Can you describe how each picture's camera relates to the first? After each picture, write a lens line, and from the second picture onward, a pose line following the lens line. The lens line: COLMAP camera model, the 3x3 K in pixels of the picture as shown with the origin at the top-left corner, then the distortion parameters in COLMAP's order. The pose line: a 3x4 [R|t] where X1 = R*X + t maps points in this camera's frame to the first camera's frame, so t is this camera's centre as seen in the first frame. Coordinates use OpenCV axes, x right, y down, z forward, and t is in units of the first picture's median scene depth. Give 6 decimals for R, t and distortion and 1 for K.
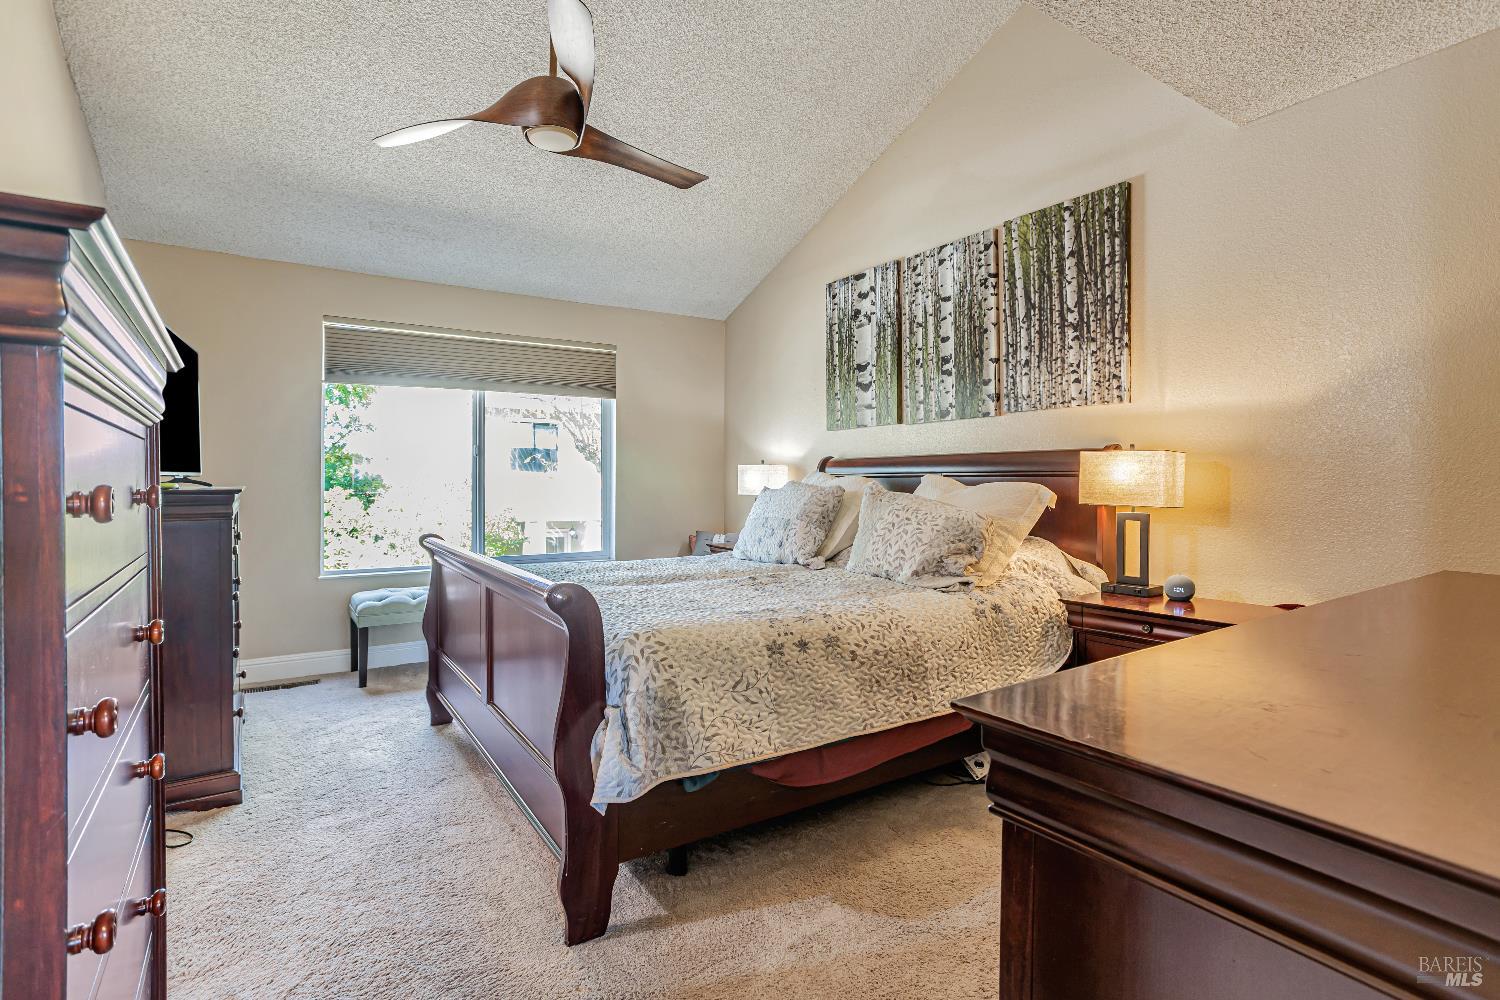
lens RADIAL K [[732.5, 0, 770.5], [0, 732.5, 470.1], [0, 0, 1]] dist [-0.004032, 0.015680]
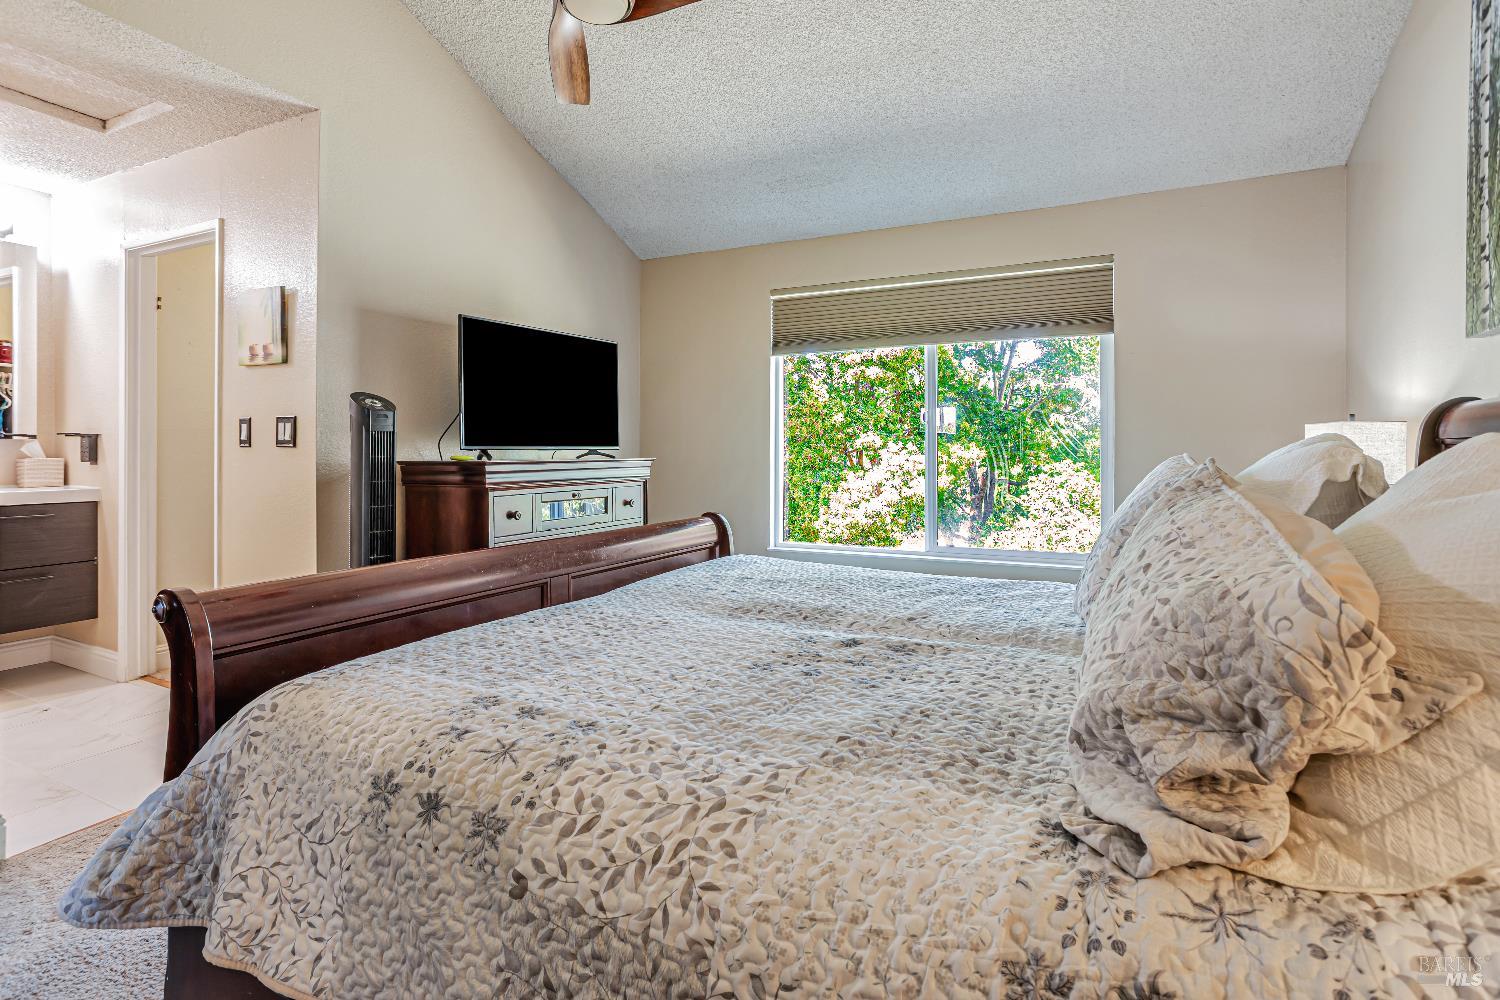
lens RADIAL K [[746.1, 0, 747.7], [0, 746.1, 452.0], [0, 0, 1]] dist [-0.049517, 0.029912]
pose [[0.488900, -0.000242, -0.872340, 0.414829], [0.007265, 0.999966, 0.003795, 0.012300], [0.872310, -0.008193, 0.488885, 0.723730]]
